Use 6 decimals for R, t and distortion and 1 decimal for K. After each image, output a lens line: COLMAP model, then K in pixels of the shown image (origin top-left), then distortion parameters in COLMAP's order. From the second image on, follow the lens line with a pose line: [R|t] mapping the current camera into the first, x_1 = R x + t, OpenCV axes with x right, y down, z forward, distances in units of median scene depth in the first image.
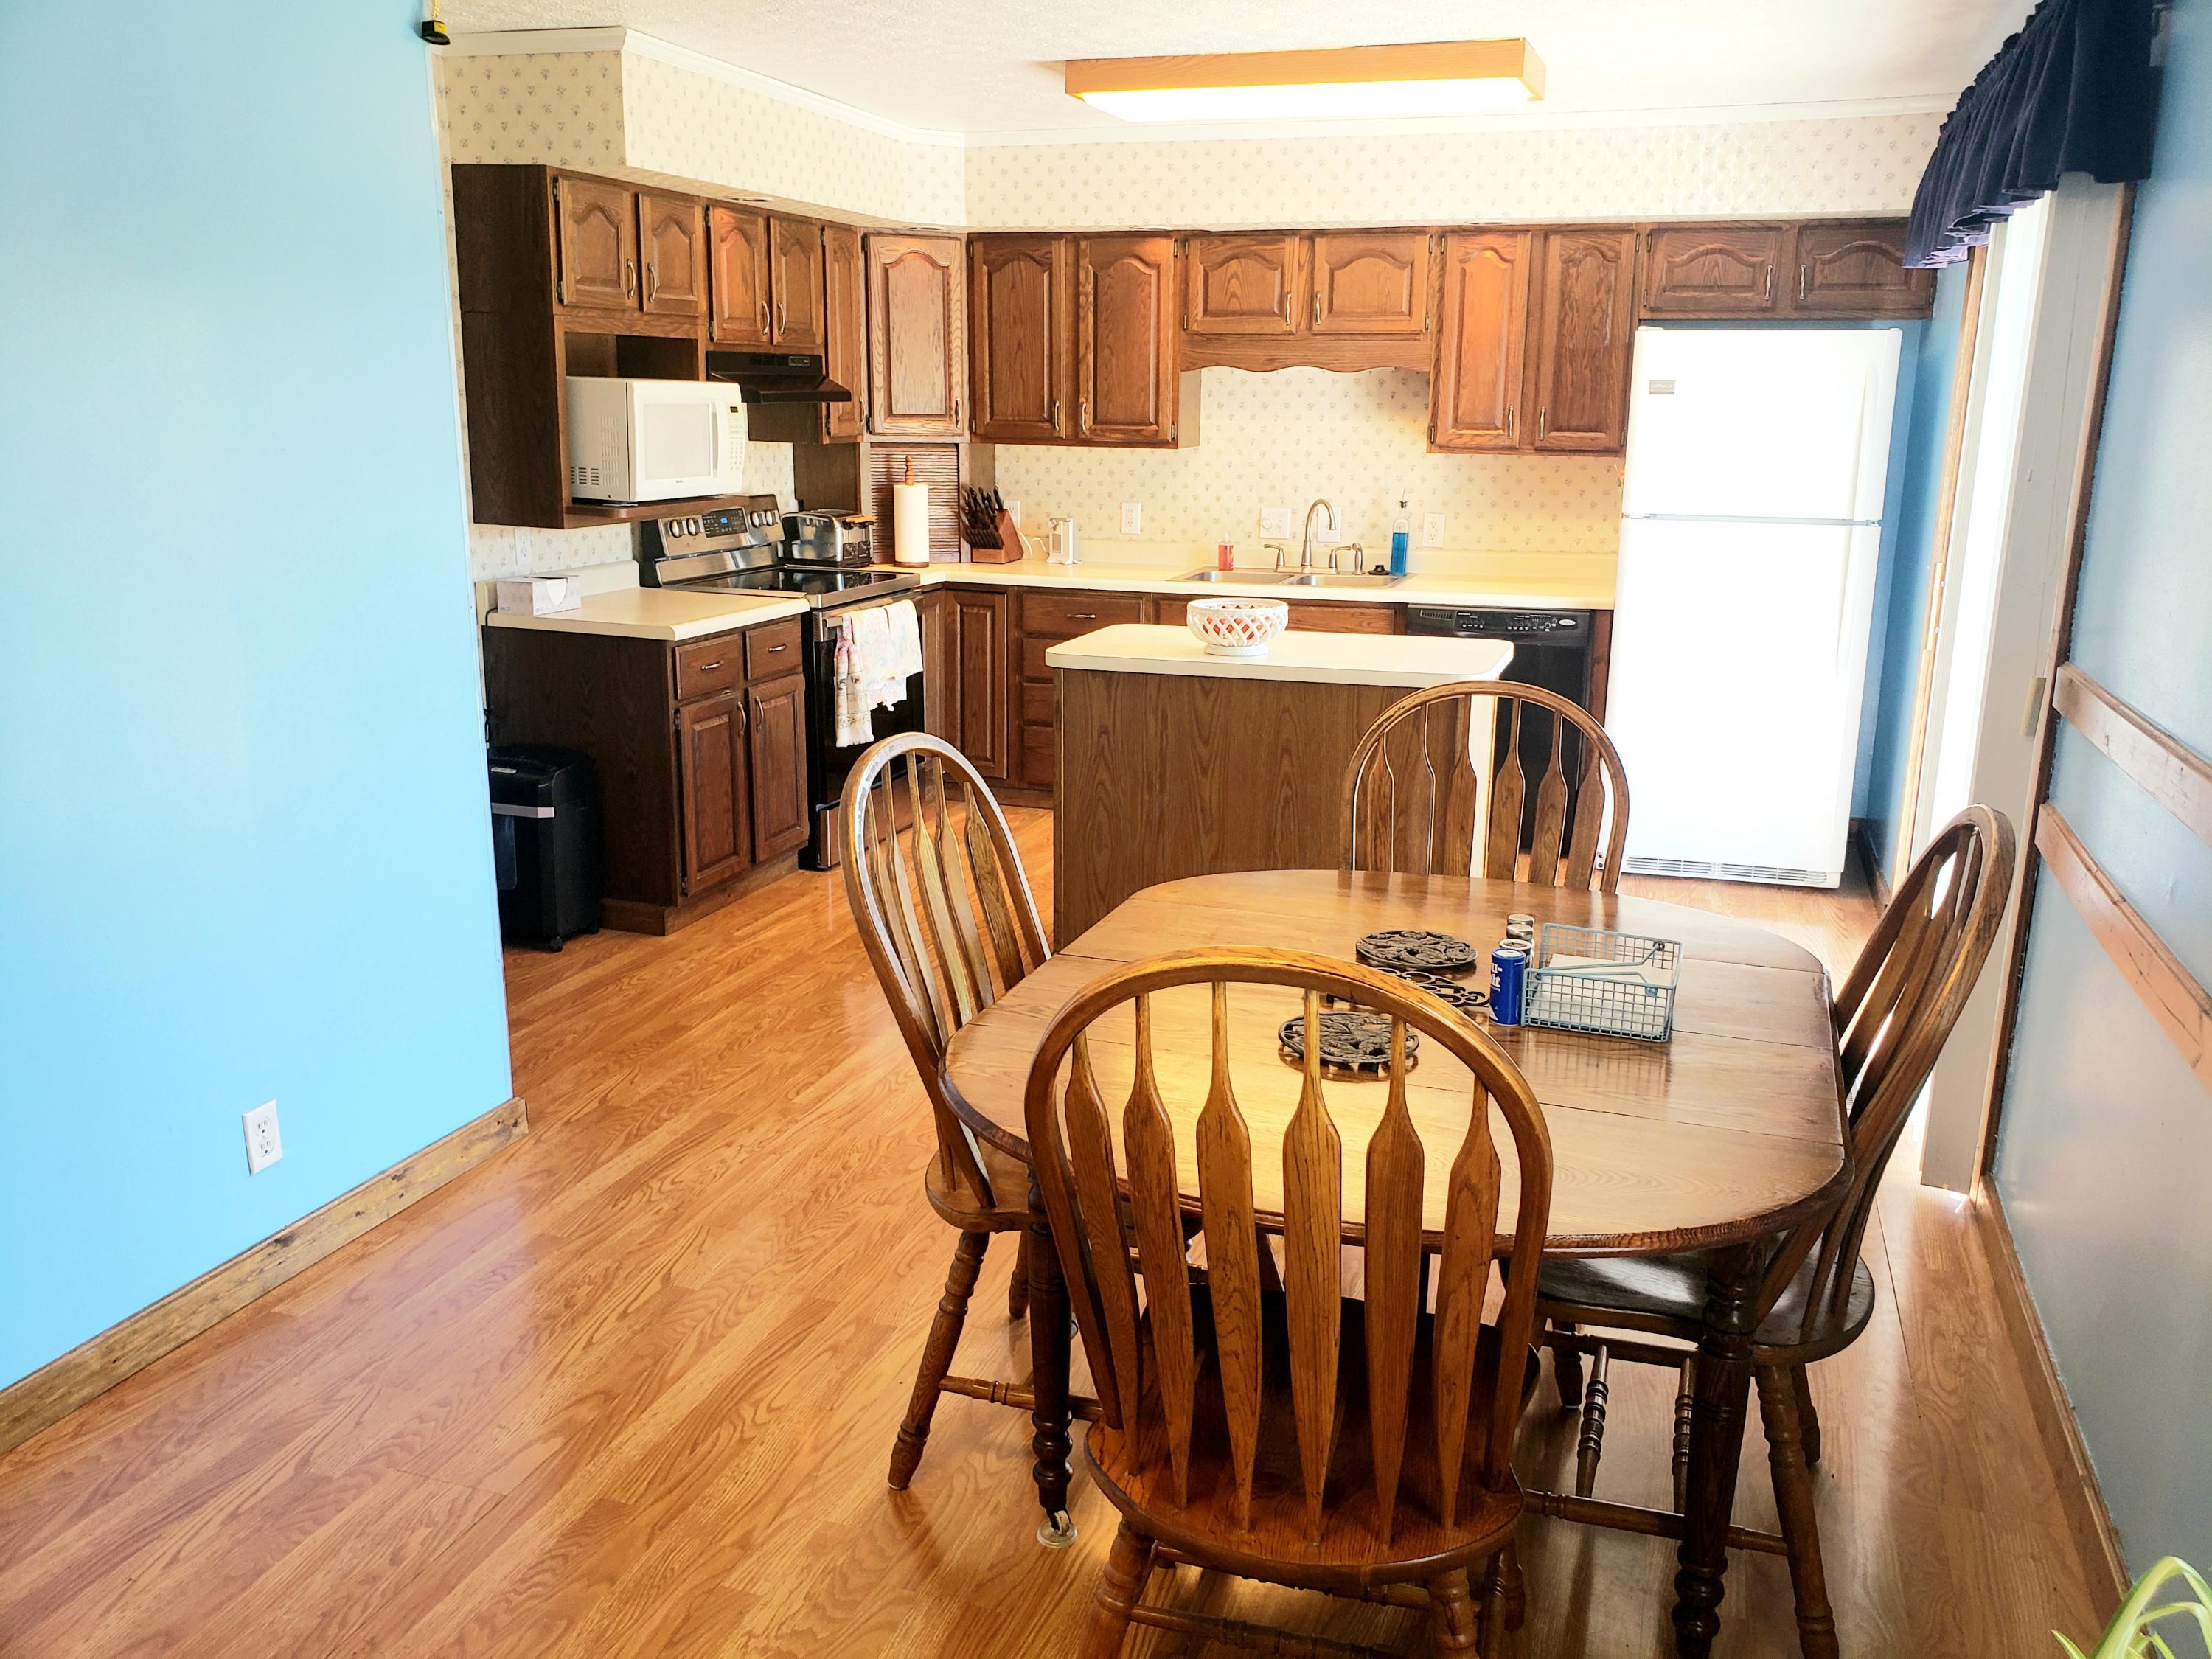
lens RADIAL K [[1677.5, 0, 1138.1], [0, 1677.5, 836.5], [0, 0, 1]] dist [0.137310, -0.264232]
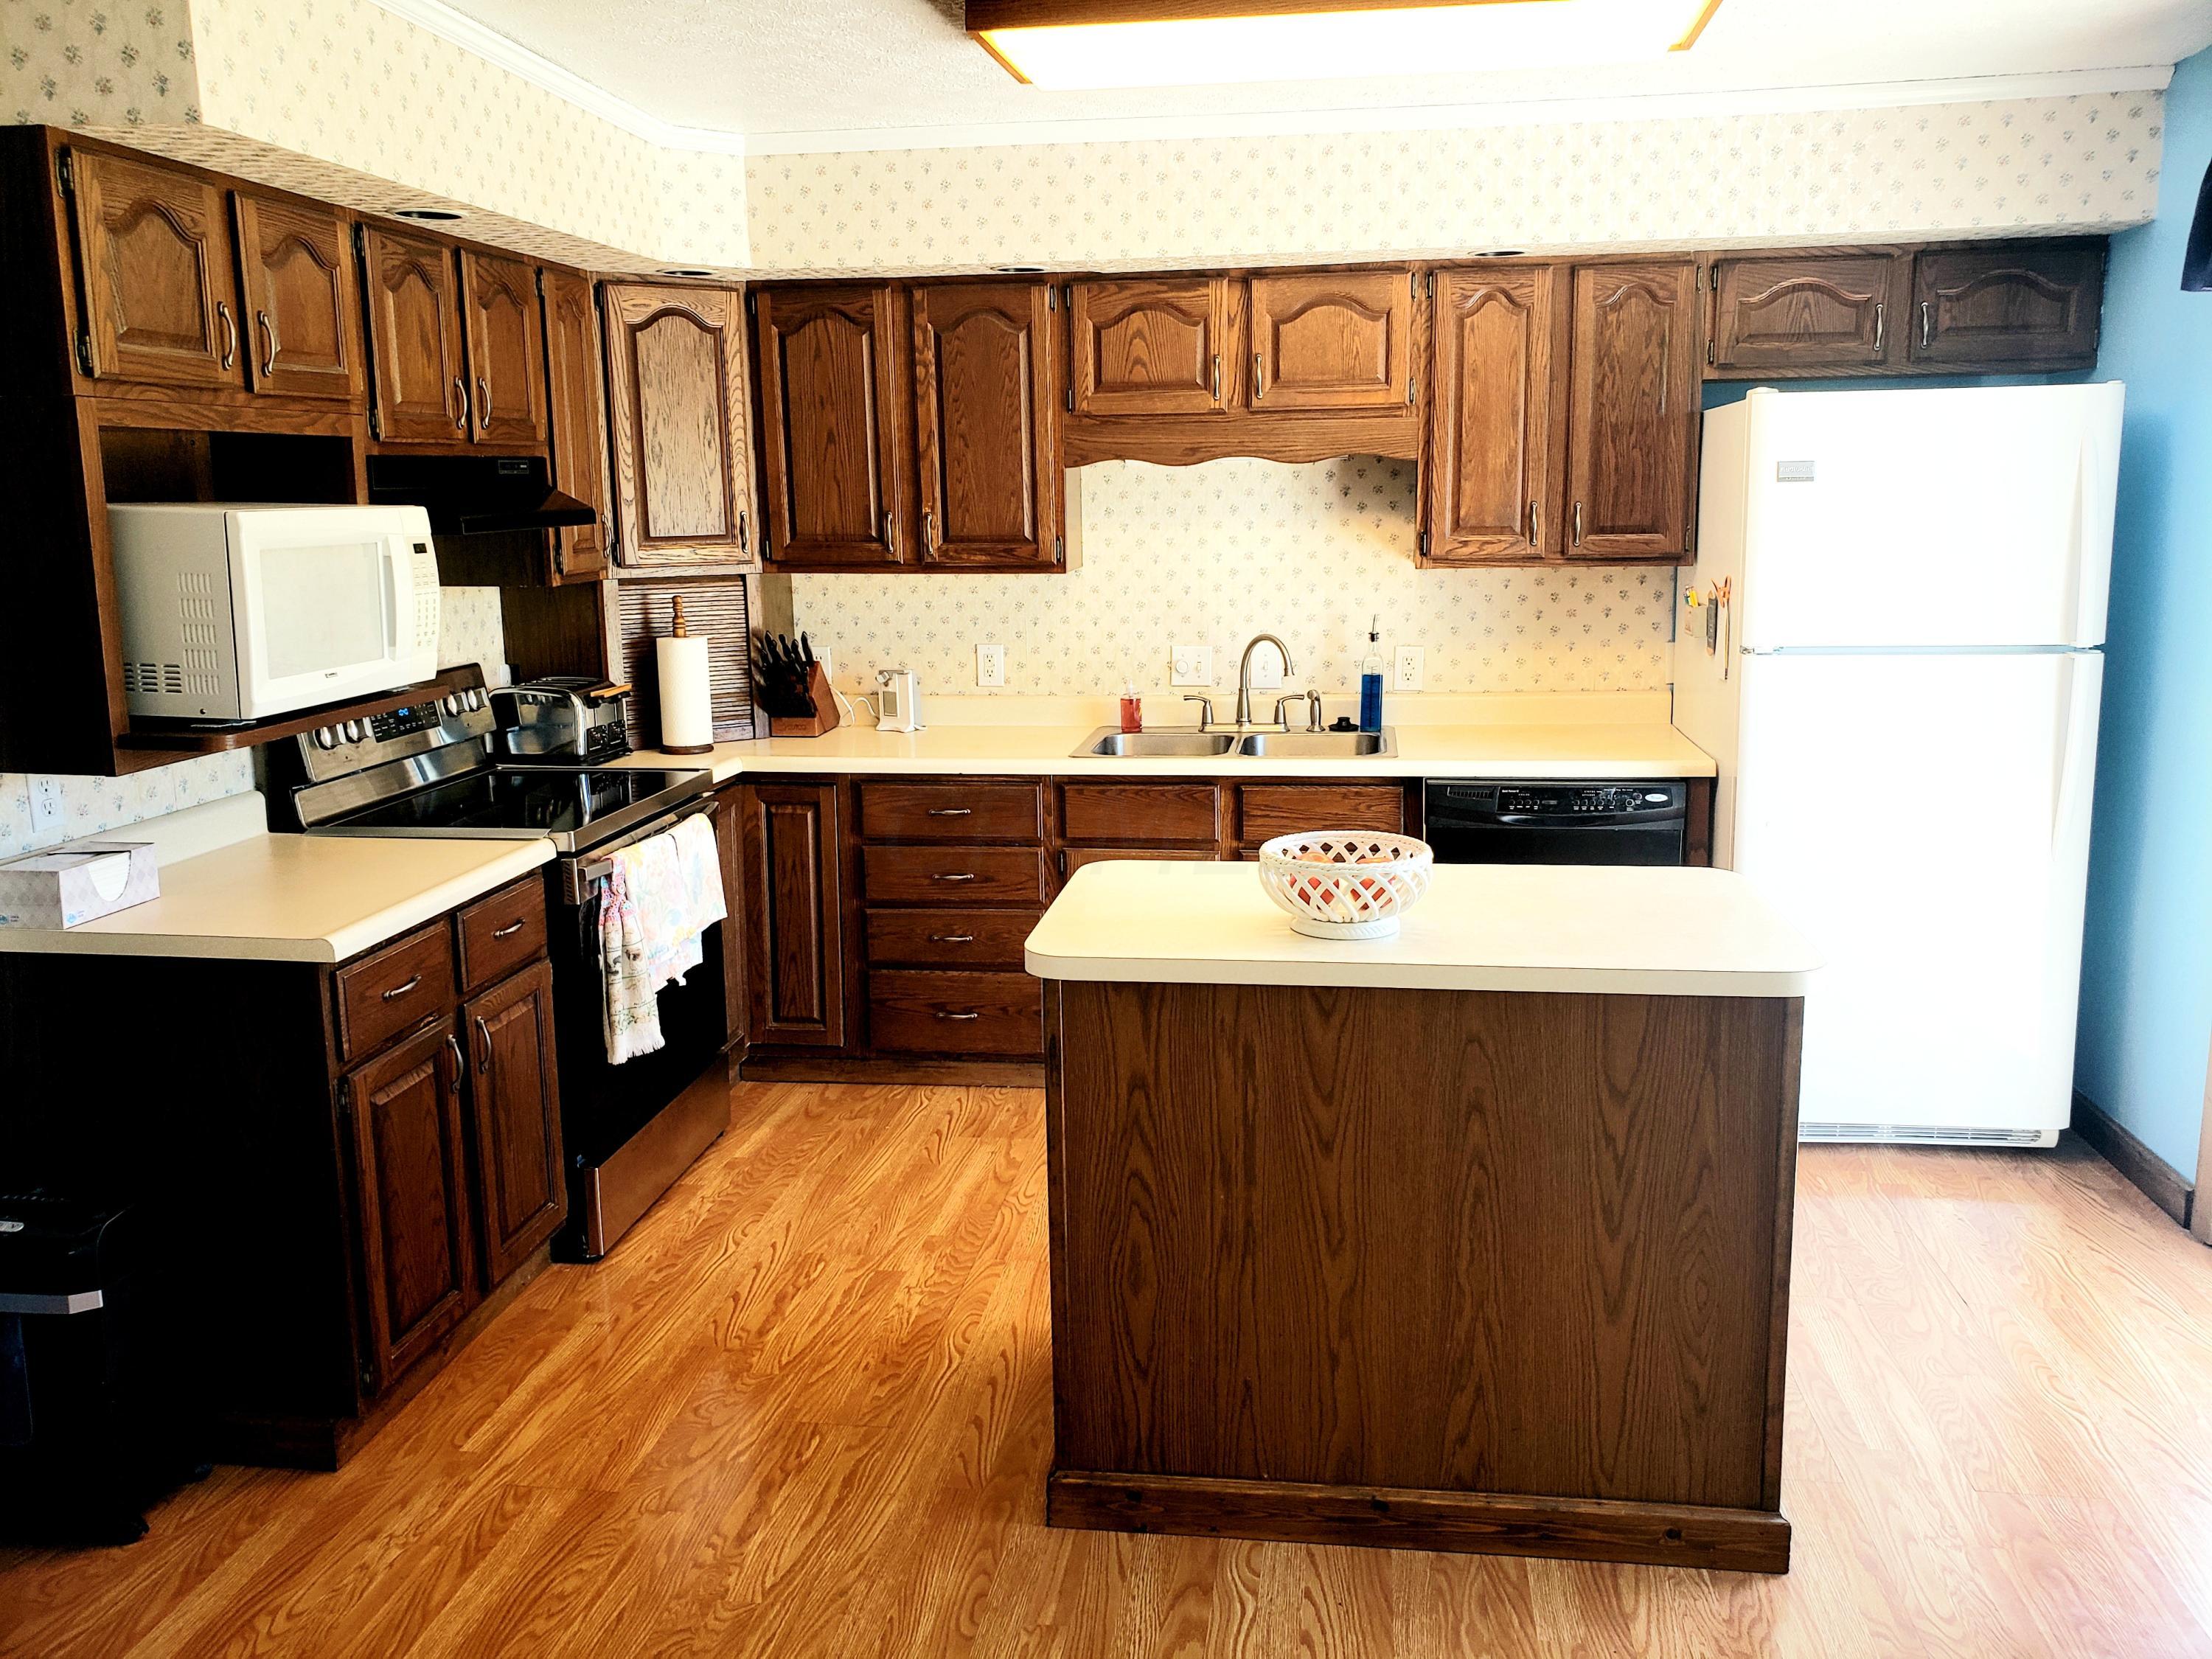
lens RADIAL K [[1710.1, 0, 1106.0], [0, 1710.1, 829.5], [0, 0, 1]] dist [0.036066, -0.007803]
pose [[0.985225, -0.061056, 0.160014, -0.091179], [0.070211, 0.996166, -0.052193, -0.091992], [-0.156214, 0.062657, 0.985734, 0.326638]]
